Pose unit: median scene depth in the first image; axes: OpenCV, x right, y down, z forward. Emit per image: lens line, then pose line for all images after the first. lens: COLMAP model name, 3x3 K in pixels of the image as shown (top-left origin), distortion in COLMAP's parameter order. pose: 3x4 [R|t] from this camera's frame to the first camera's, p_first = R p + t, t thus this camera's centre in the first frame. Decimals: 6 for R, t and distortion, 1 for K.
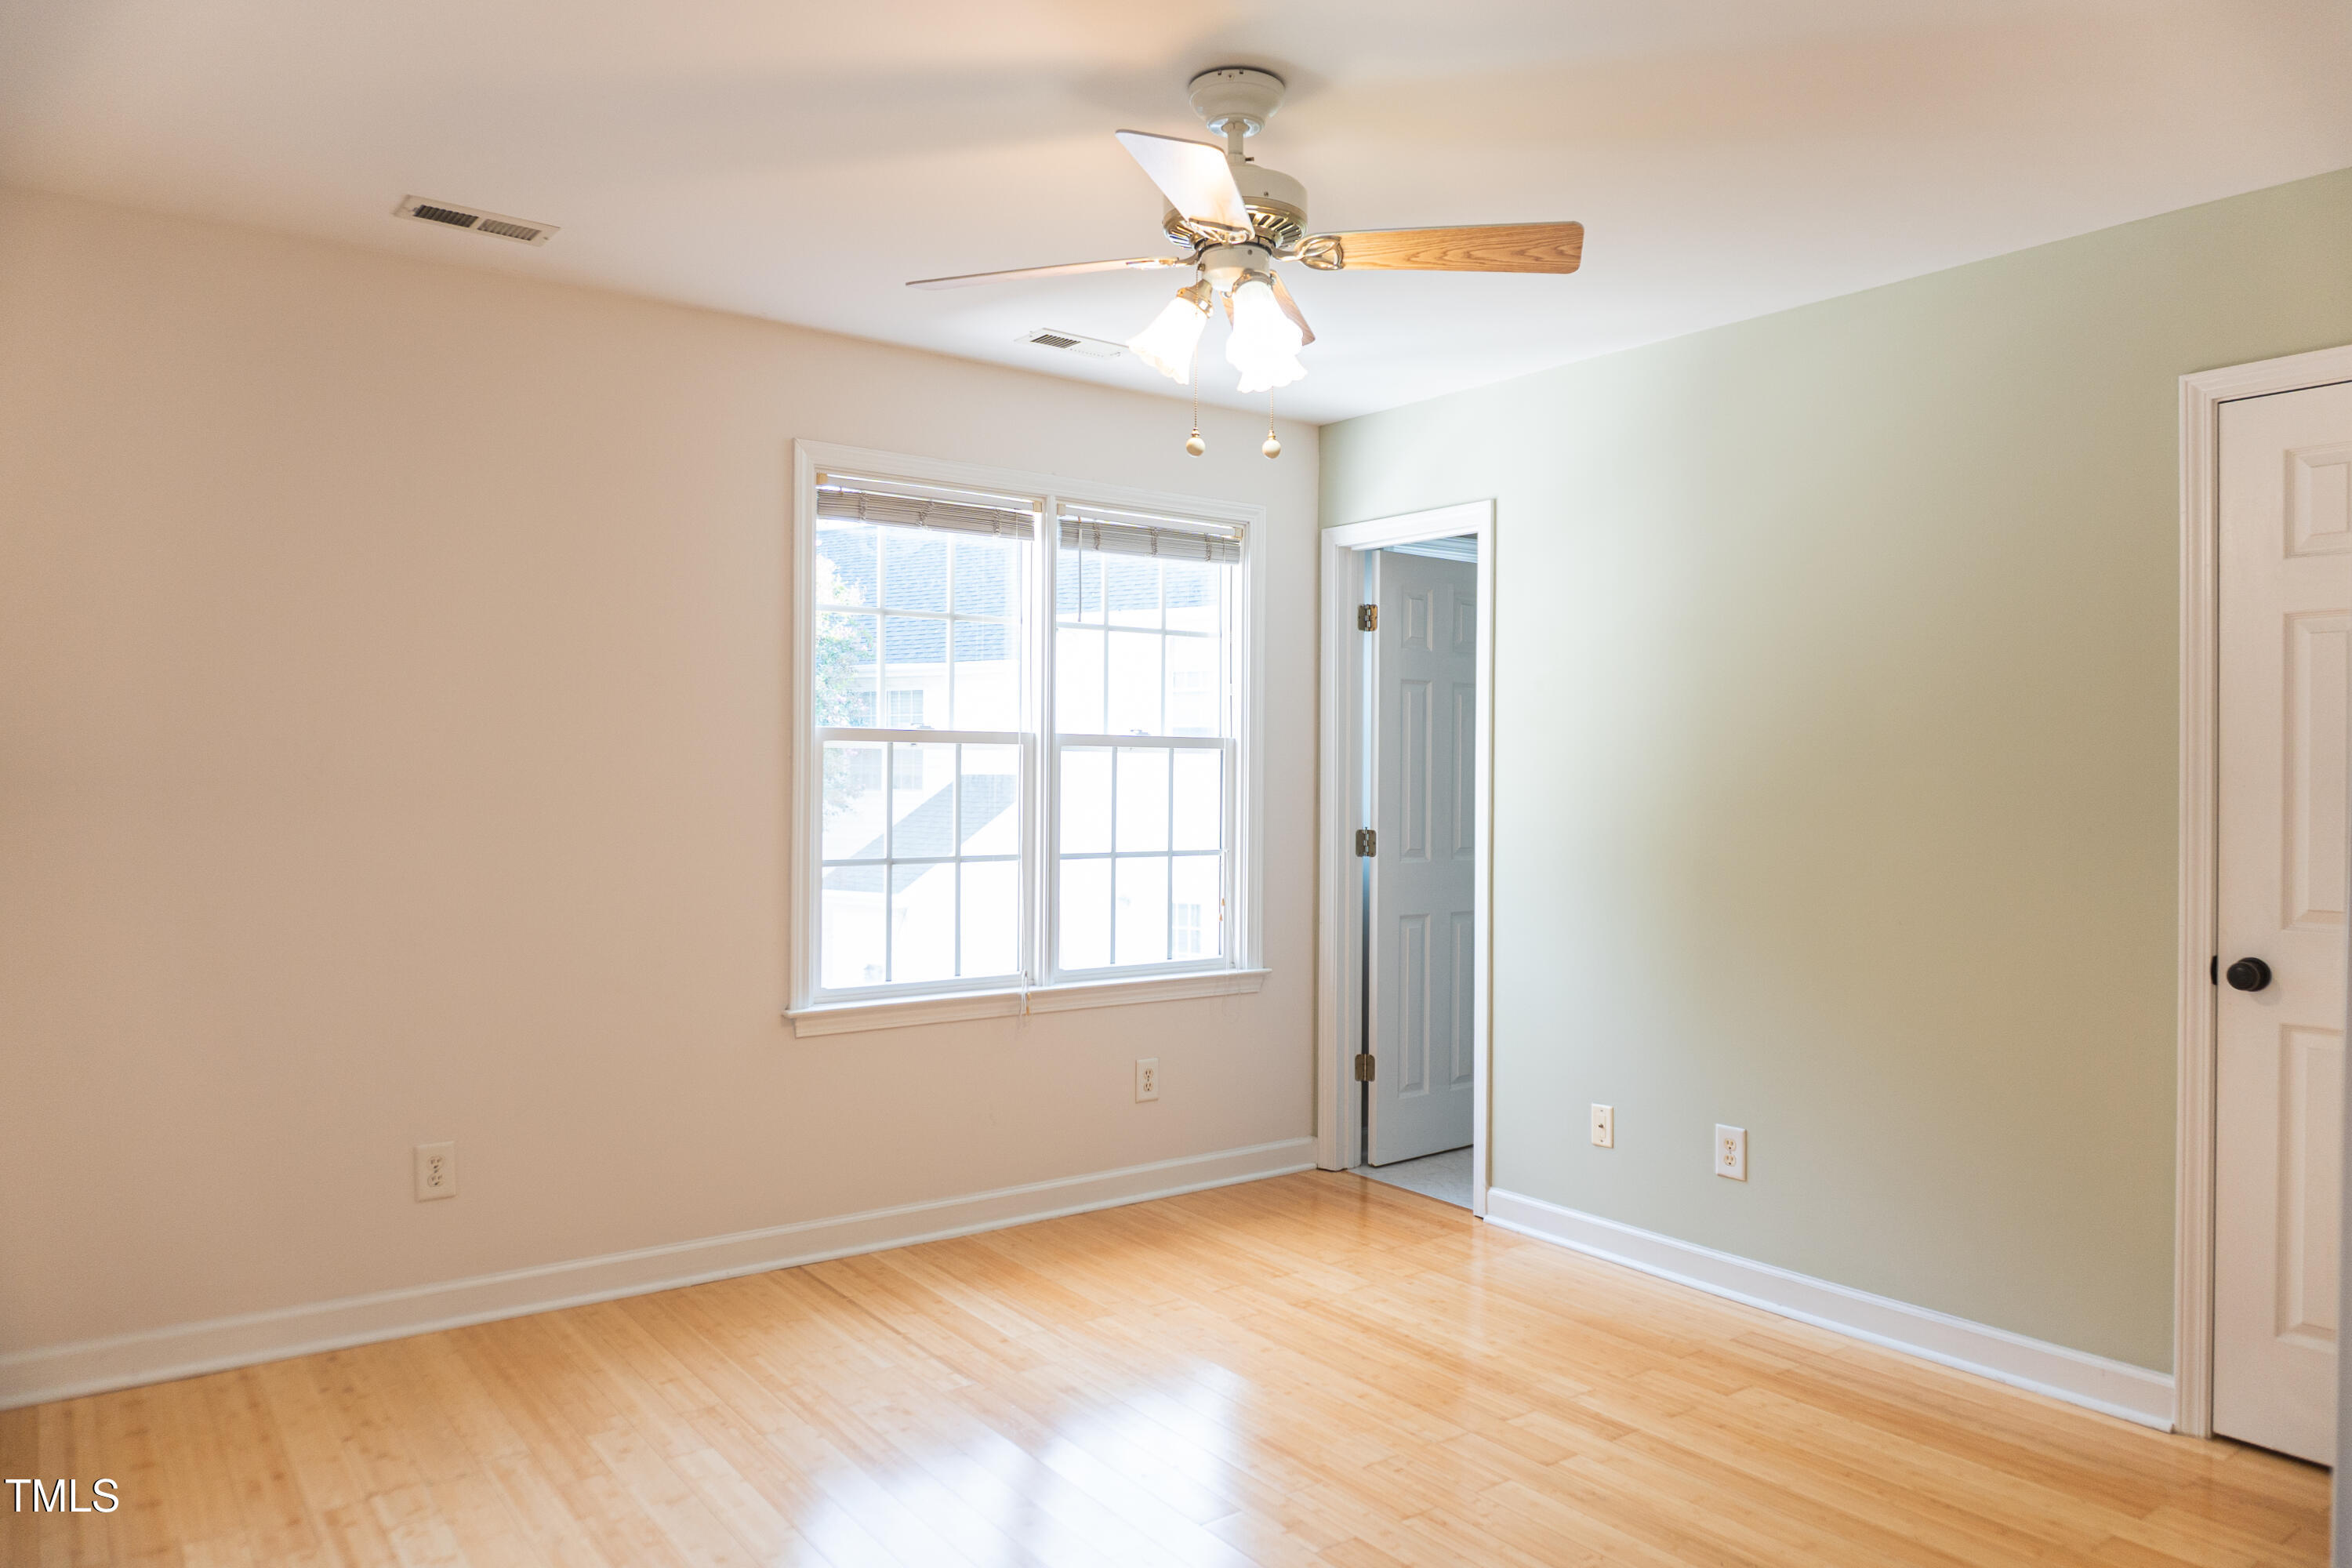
lens RADIAL K [[1571.3, 0, 1184.0], [0, 1571.3, 781.7], [0, 0, 1]] dist [-0.025139, -0.001993]
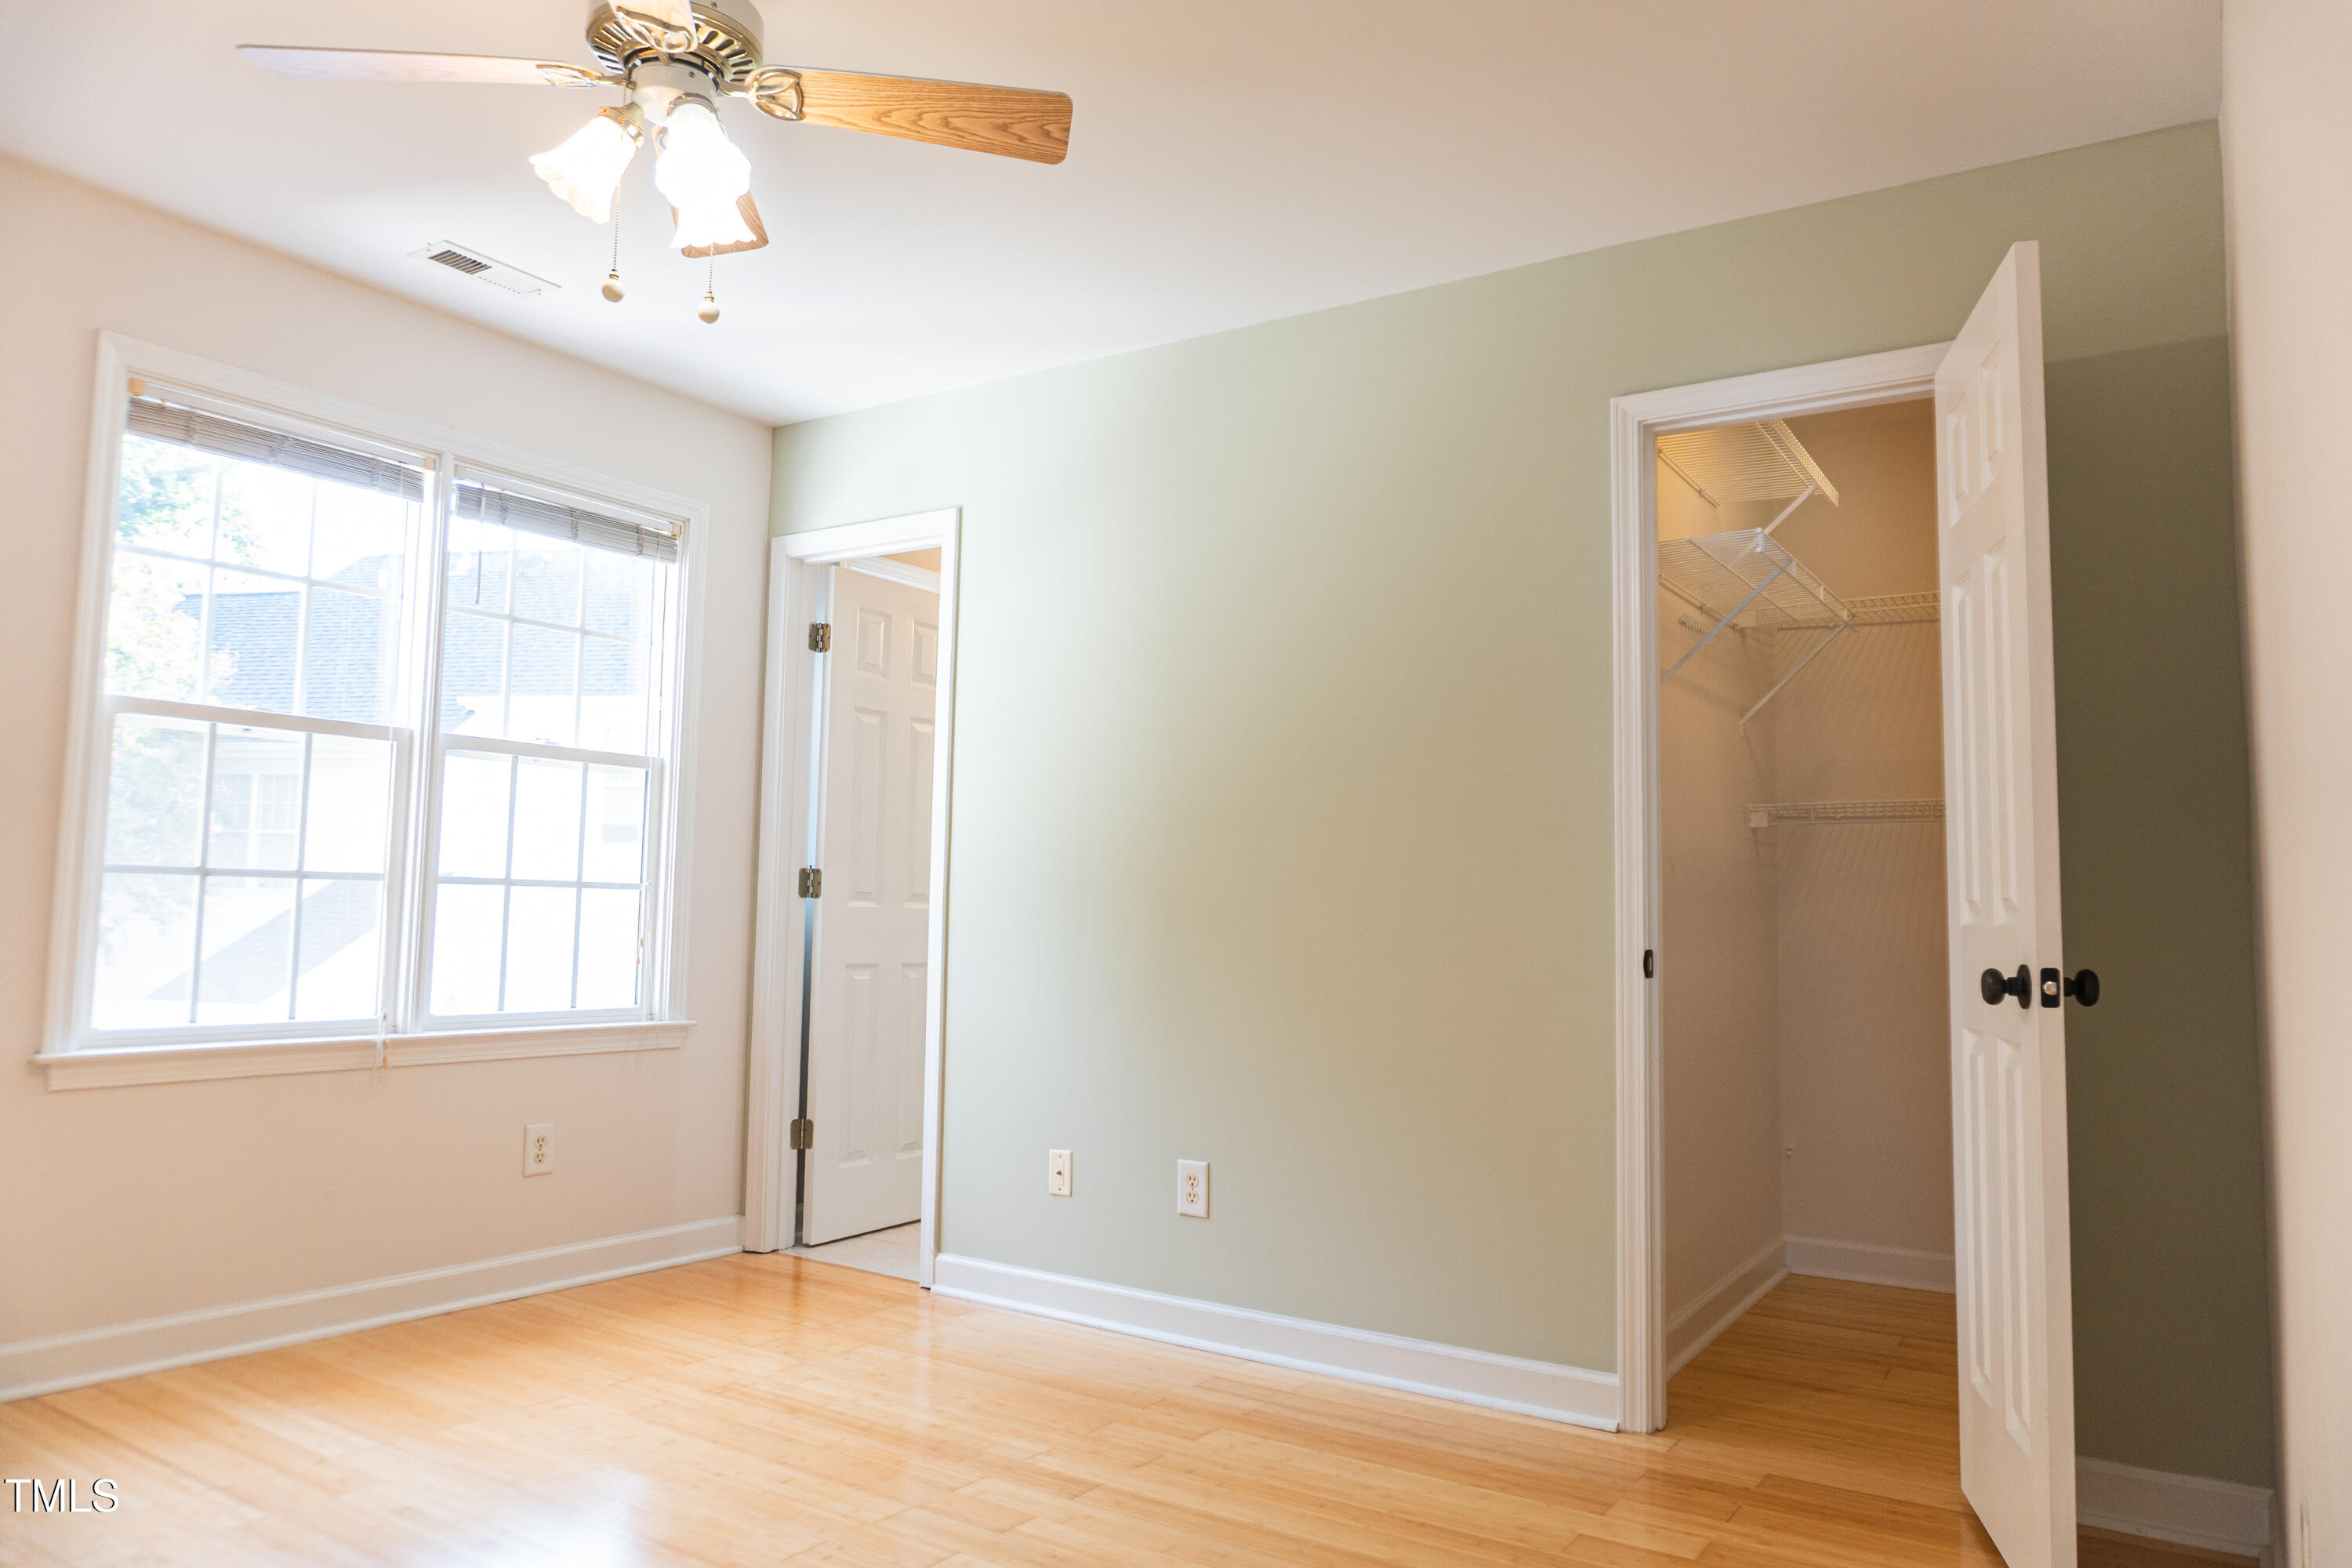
lens RADIAL K [[1571.3, 0, 1183.6], [0, 1571.3, 780.8], [0, 0, 1]] dist [-0.025139, -0.001993]
pose [[0.940973, 0.039139, 0.336212, 0.014931], [-0.010918, 0.996285, -0.085421, 0.071052], [-0.338306, 0.076708, 0.937904, 0.091015]]
